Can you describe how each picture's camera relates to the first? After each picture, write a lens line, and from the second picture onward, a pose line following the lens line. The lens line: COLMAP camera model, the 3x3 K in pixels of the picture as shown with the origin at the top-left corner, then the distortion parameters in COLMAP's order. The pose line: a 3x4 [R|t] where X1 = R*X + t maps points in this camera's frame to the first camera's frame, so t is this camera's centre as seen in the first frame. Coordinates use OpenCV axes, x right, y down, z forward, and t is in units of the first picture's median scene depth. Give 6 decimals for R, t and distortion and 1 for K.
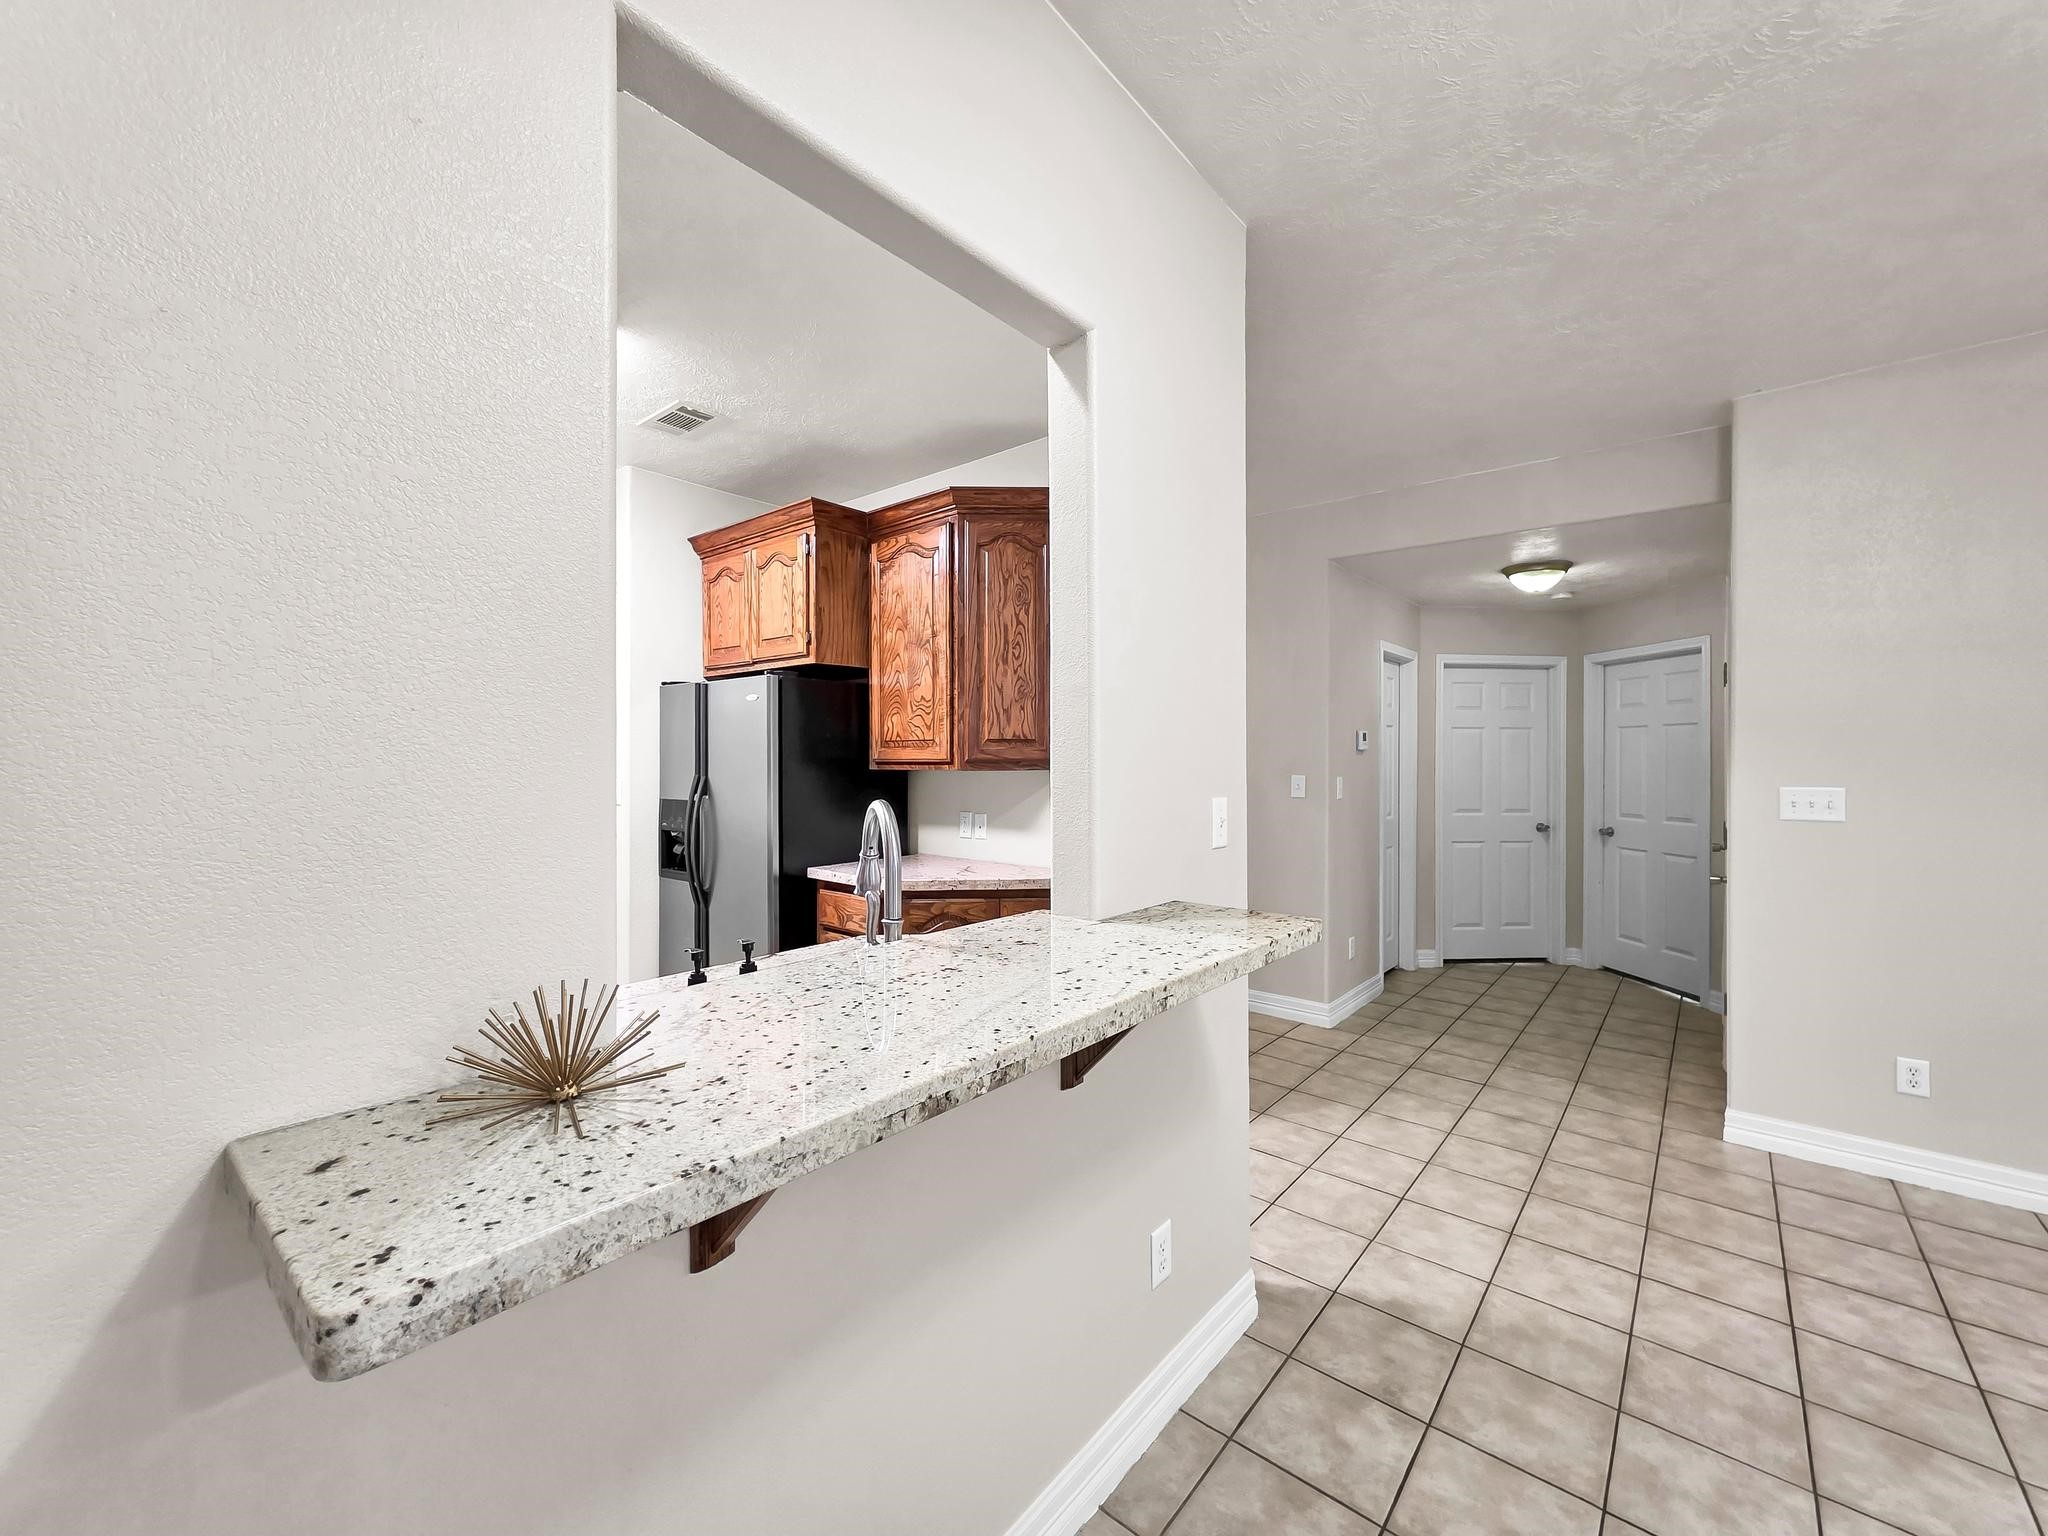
lens RADIAL K [[823.6, 0, 1030.1], [0, 823.6, 758.4], [0, 0, 1]] dist [0.005982, 0.000154]
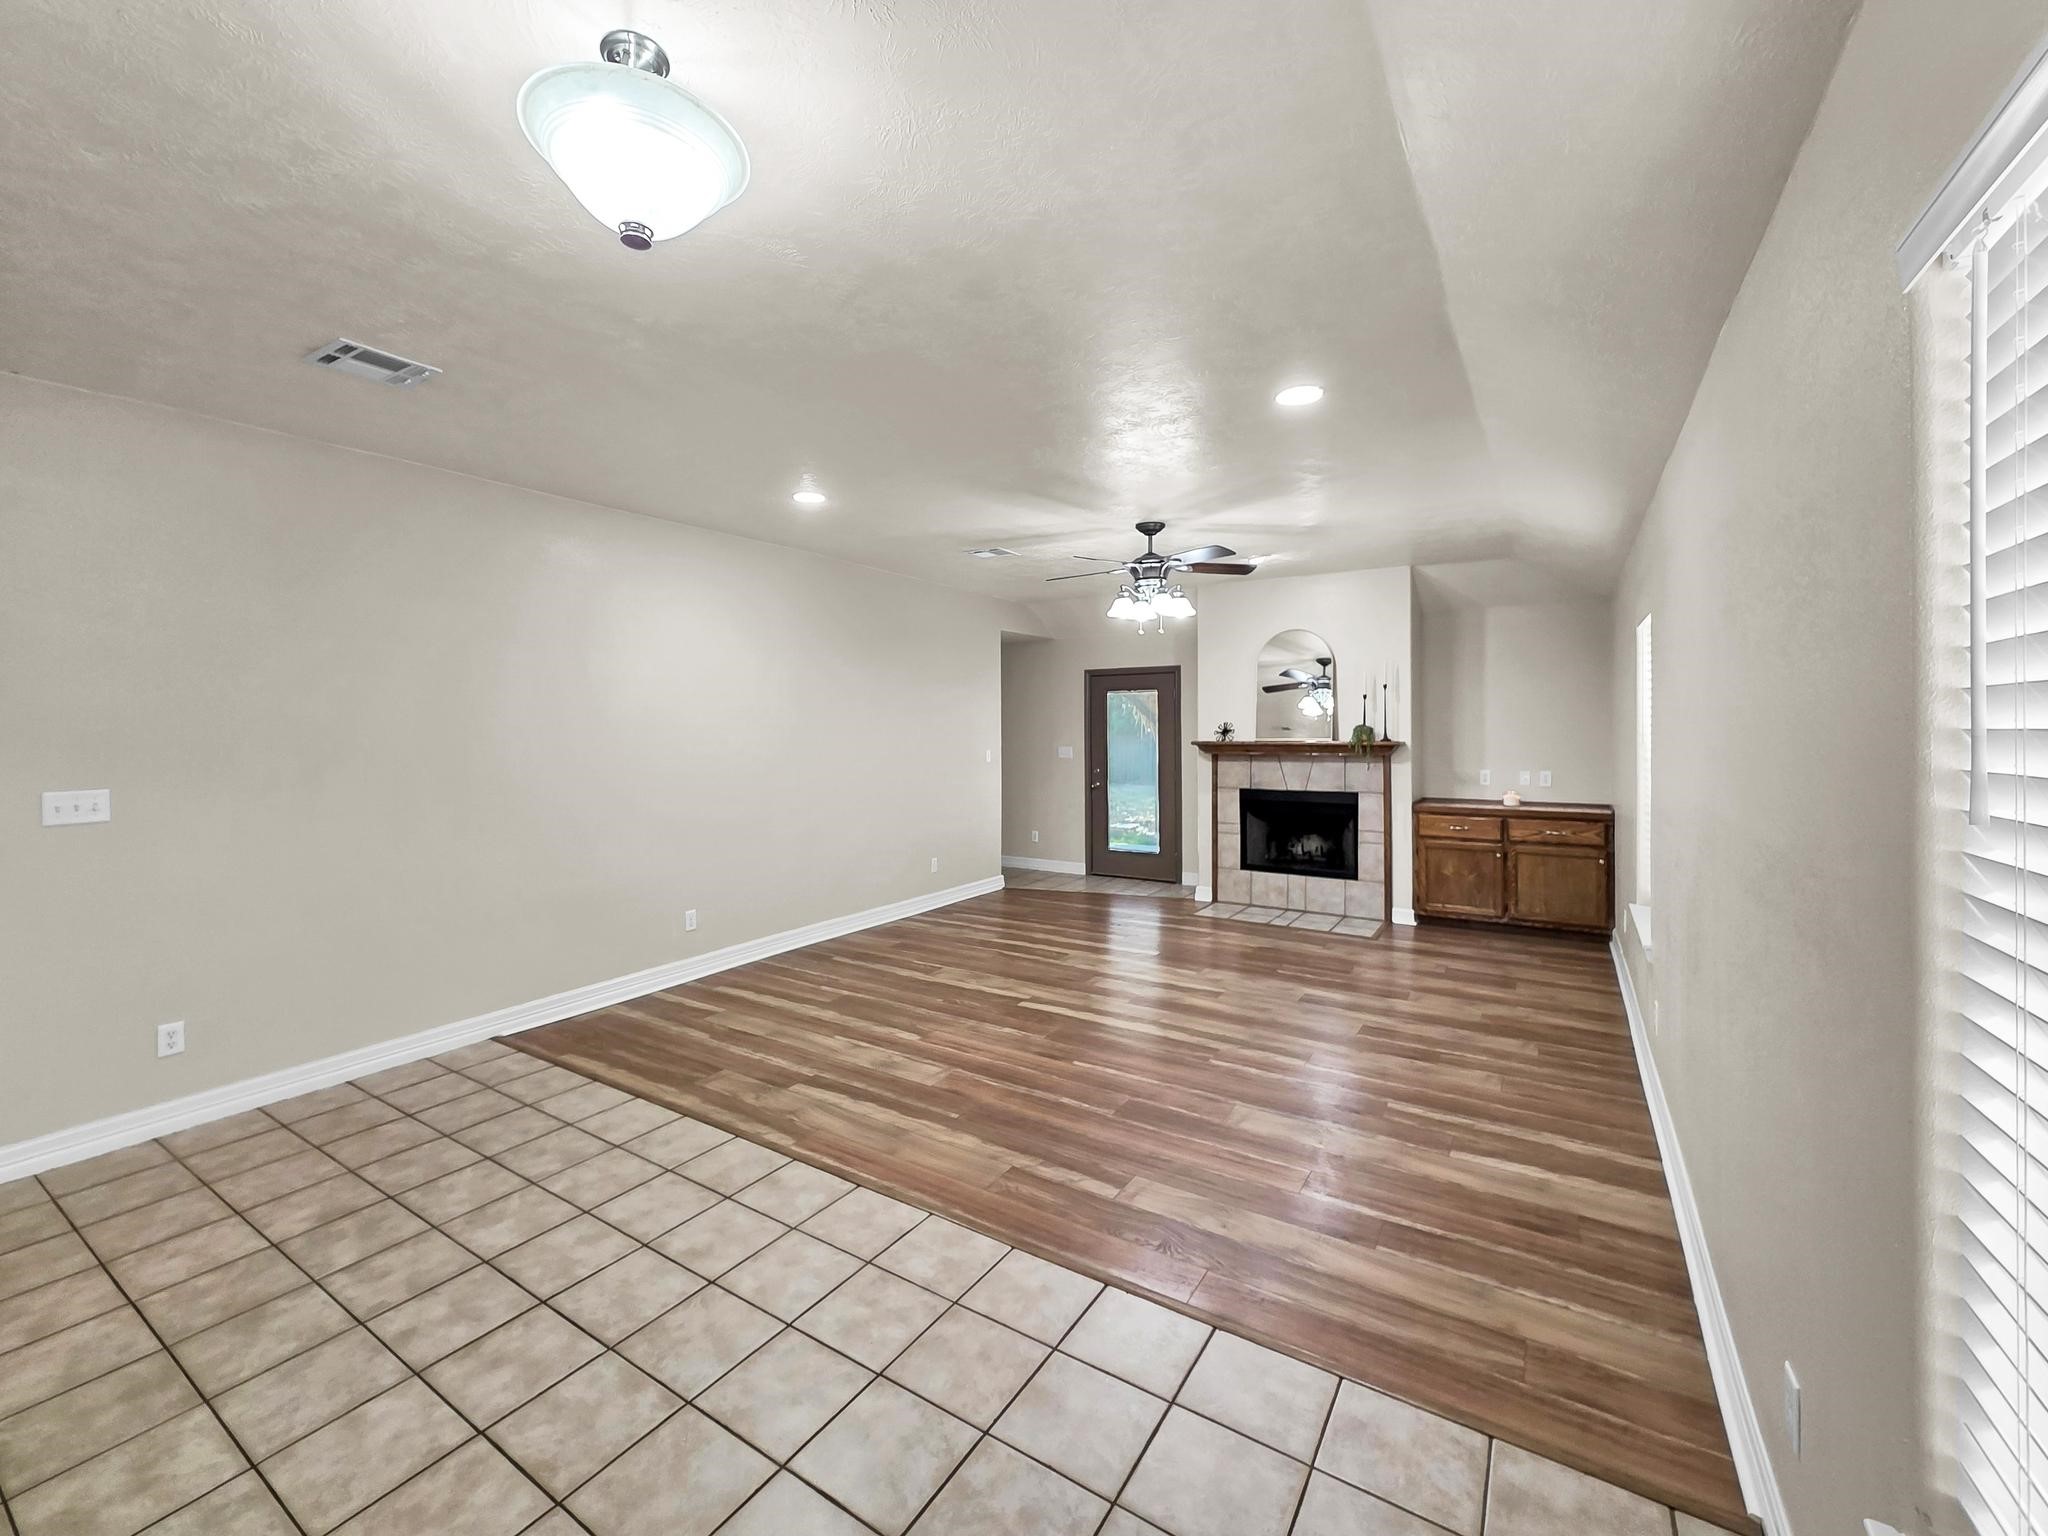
lens RADIAL K [[856.8, 0, 986.0], [0, 856.8, 722.5], [0, 0, 1]] dist [0.000094, -0.000224]
pose [[-0.106363, 0.001992, 0.994325, -0.187065], [0.002315, 0.999996, -0.001755, -0.038758], [-0.994325, 0.002115, -0.106367, 0.009407]]
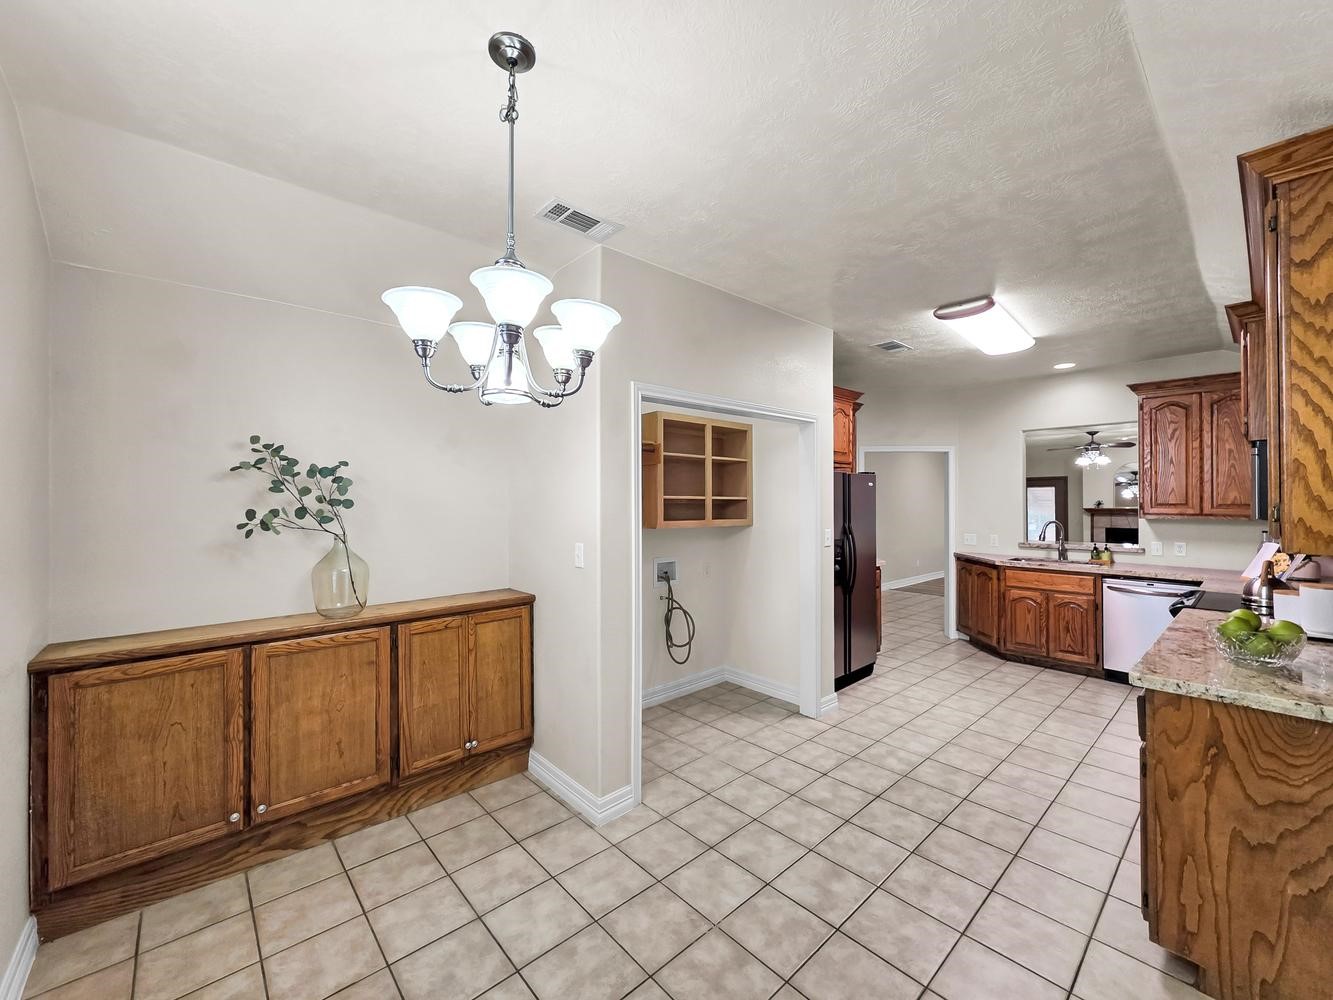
lens RADIAL K [[533.2, 0, 666.6], [0, 533.2, 498.2], [0, 0, 1]] dist [-0.000243, 0.000027]
pose [[0.151440, 0.007196, 0.988440, -1.746387], [-0.000730, 0.999974, -0.007168, -0.029611], [-0.988466, 0.000364, 0.151441, 1.311706]]
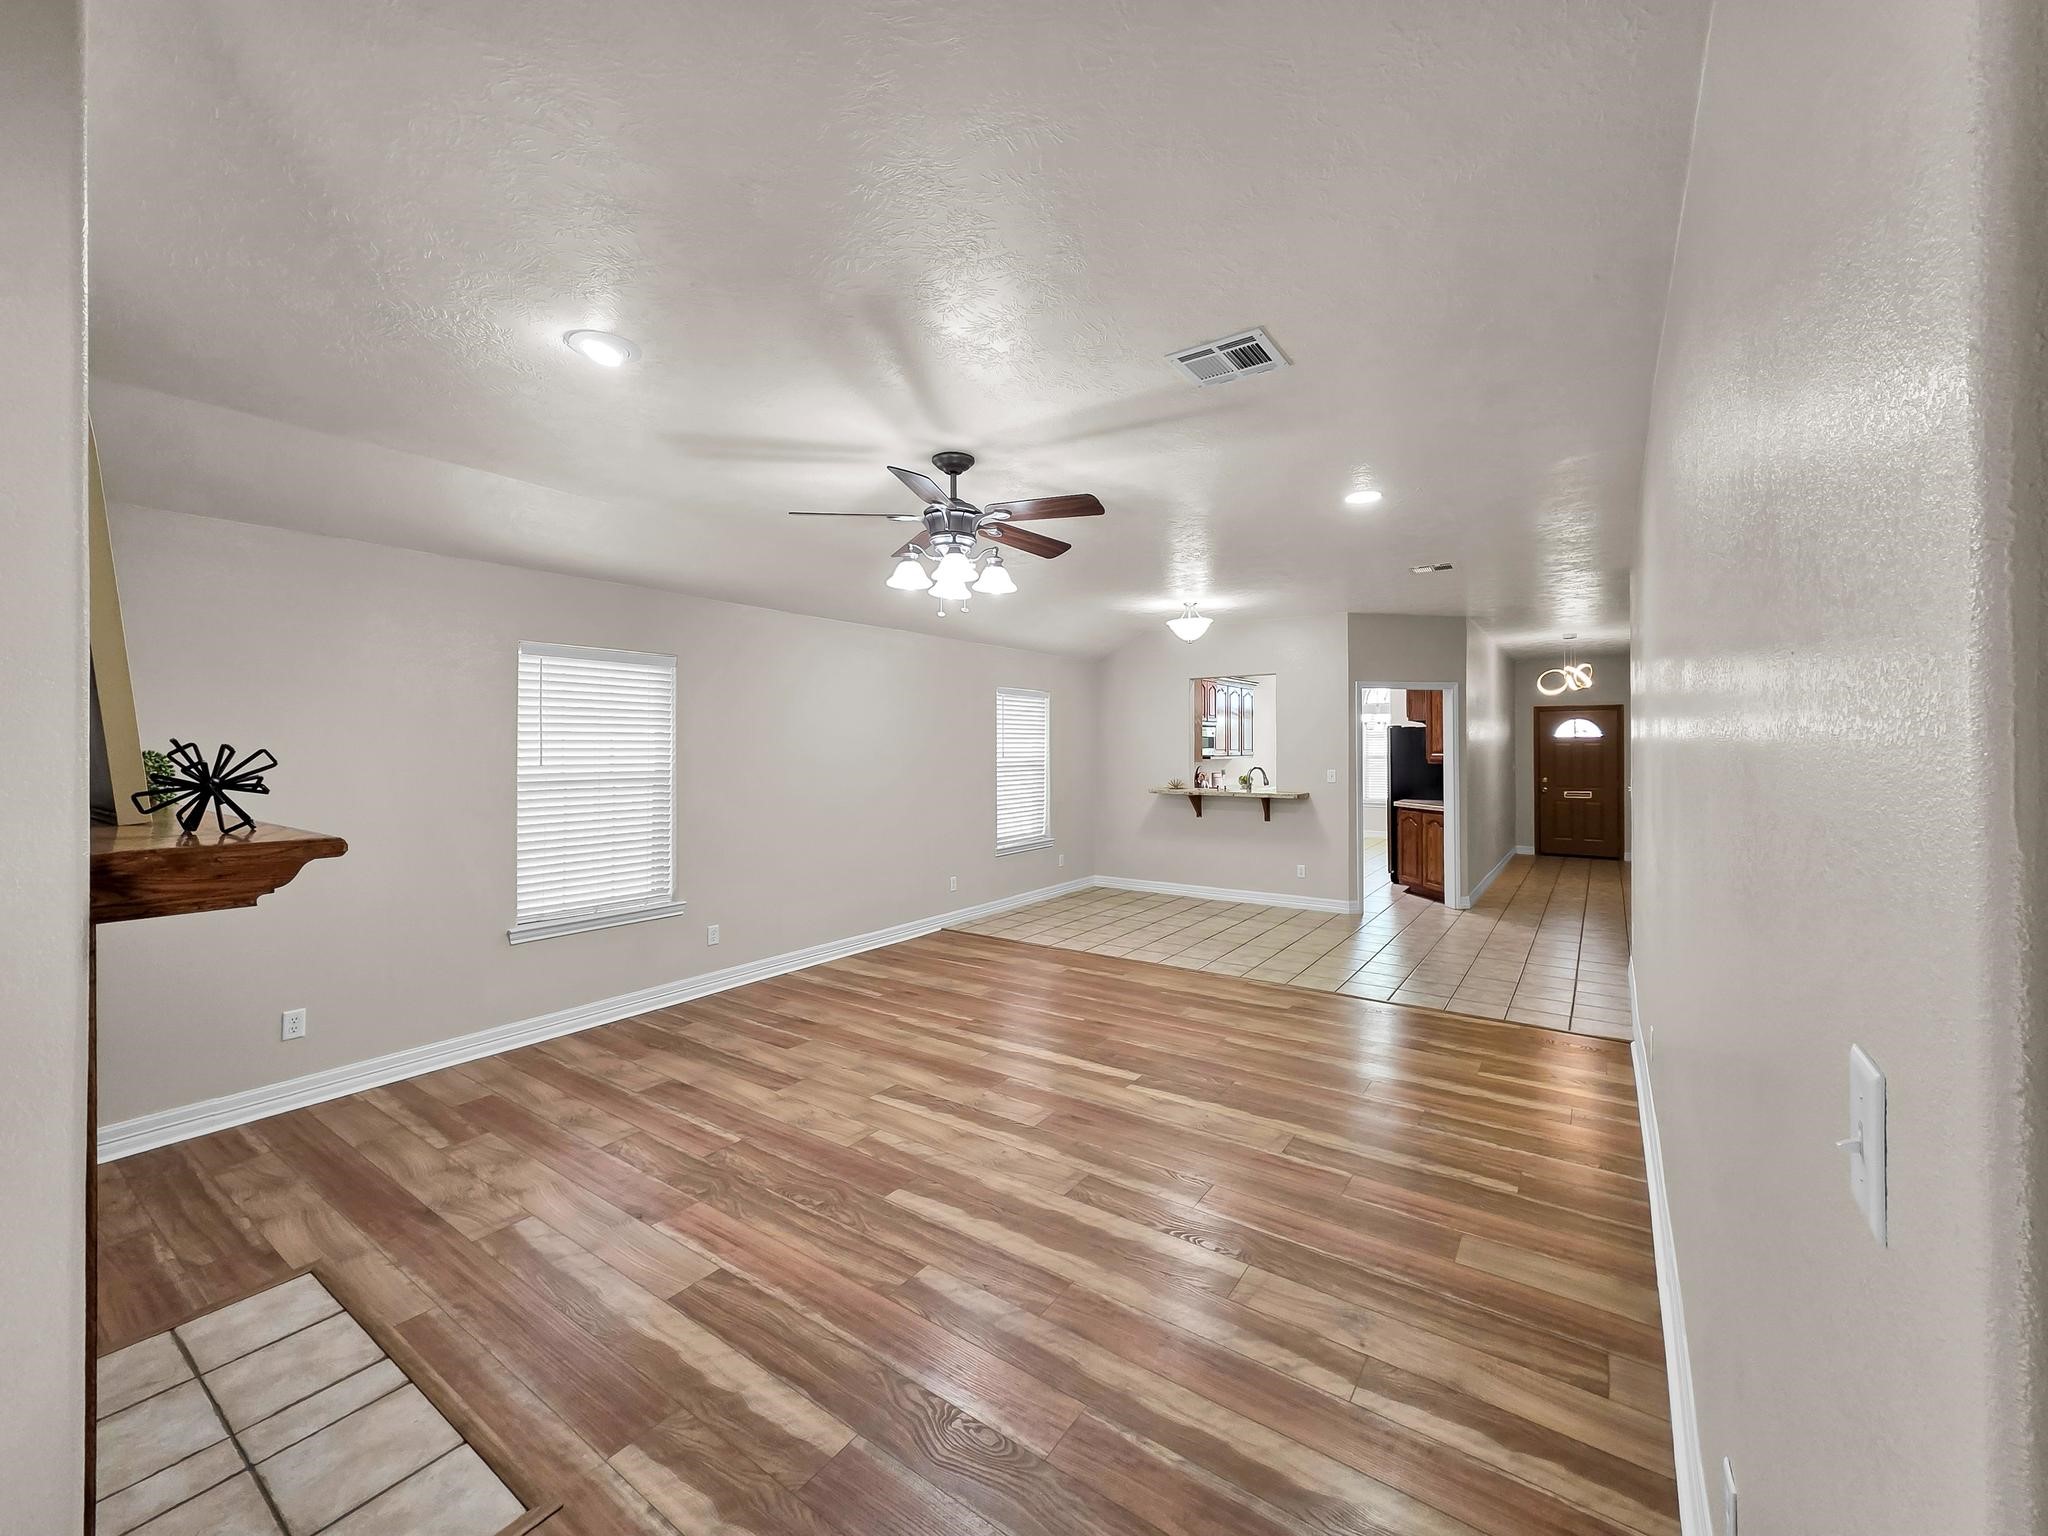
lens RADIAL K [[831.8, 0, 1020.3], [0, 831.8, 735.1], [0, 0, 1]] dist [-0.000157, -0.000066]
pose [[0.080678, -0.014859, -0.996629, 2.338645], [0.001755, 0.999889, -0.014765, -0.035327], [0.996739, -0.000558, 0.080695, -0.448296]]
